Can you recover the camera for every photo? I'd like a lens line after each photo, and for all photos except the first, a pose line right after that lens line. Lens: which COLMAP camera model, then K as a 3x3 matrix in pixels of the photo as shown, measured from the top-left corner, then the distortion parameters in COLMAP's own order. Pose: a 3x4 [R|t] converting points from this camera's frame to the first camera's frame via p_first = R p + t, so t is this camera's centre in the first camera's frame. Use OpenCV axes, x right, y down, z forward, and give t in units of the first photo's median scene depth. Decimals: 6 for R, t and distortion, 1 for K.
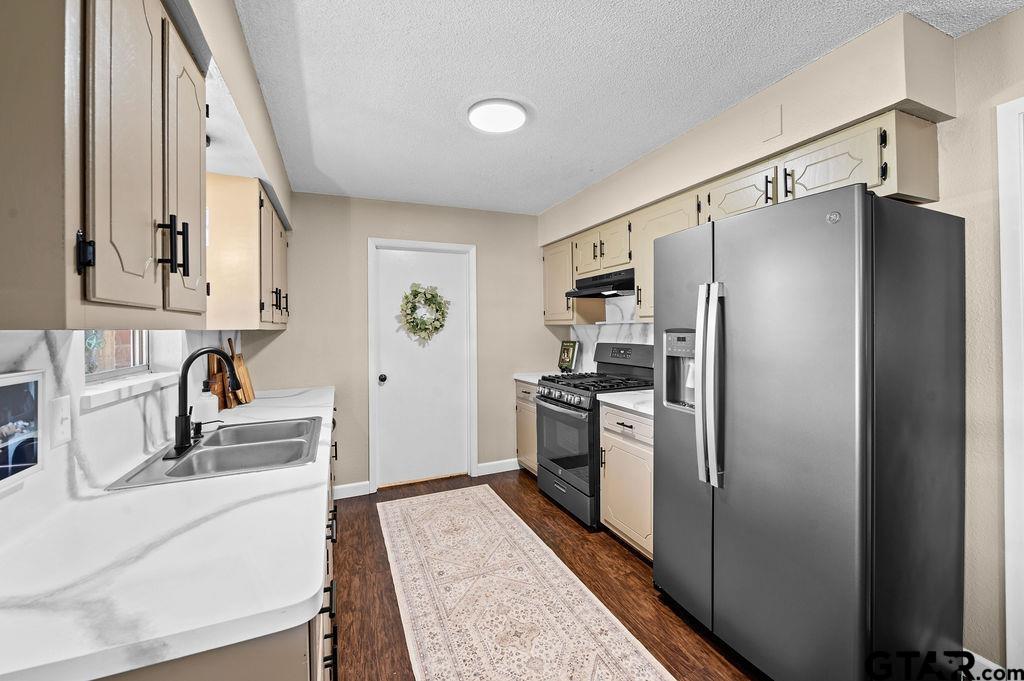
lens RADIAL K [[416.1, 0, 516.1], [0, 416.1, 330.9], [0, 0, 1]] dist [0.000178, 0.000337]
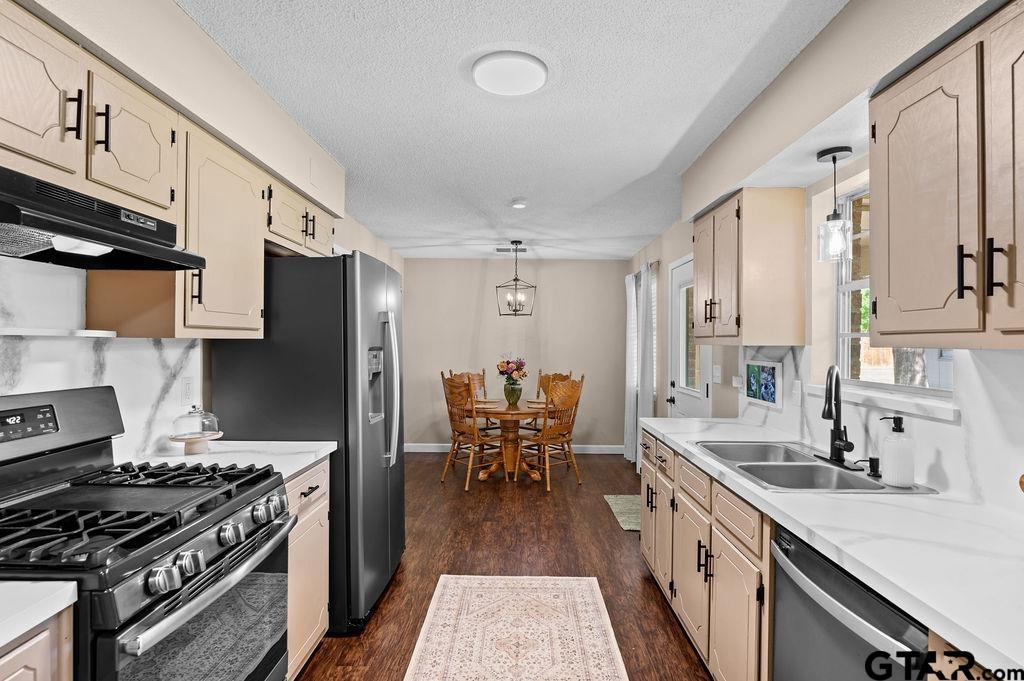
lens RADIAL K [[530.3, 0, 513.5], [0, 530.3, 339.7], [0, 0, 1]] dist [-0.000374, -0.000028]
pose [[-0.914977, 0.007728, 0.403431, -0.538111], [0.009184, 0.999956, 0.001674, -0.026946], [-0.403401, 0.005237, -0.915008, 2.269963]]
